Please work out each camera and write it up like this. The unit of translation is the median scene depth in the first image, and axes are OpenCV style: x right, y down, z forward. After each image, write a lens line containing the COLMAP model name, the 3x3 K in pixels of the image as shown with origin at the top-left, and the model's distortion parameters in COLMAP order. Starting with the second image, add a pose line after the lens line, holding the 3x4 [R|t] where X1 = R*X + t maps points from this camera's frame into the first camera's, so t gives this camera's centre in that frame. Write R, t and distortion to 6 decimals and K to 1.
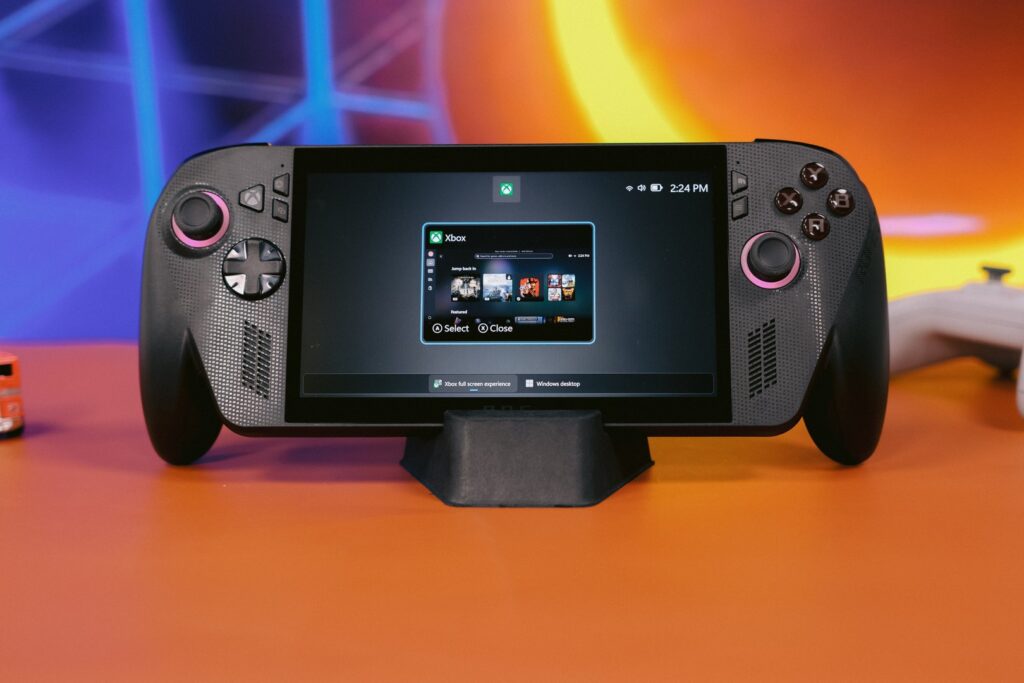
lens RADIAL K [[1537.5, 0, 512.0], [0, 1537.5, 341.5], [0, 0, 1]] dist [0.004428, 0.000126]
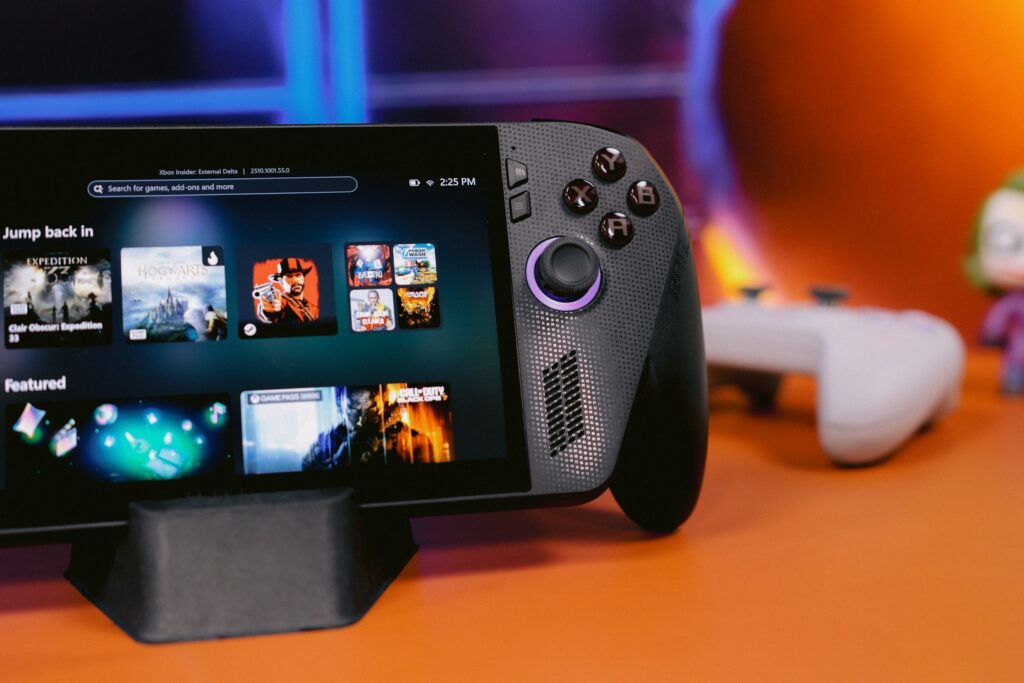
lens RADIAL K [[1296.2, 0, 512.5], [0, 1296.2, 404.2], [0, 0, 1]] dist [0.009109, 0.301944]
pose [[0.974727, -0.050725, 0.217566, -0.000835], [0.044887, 0.998489, 0.031693, -0.010306], [-0.218845, -0.021126, 0.975531, 0.402838]]
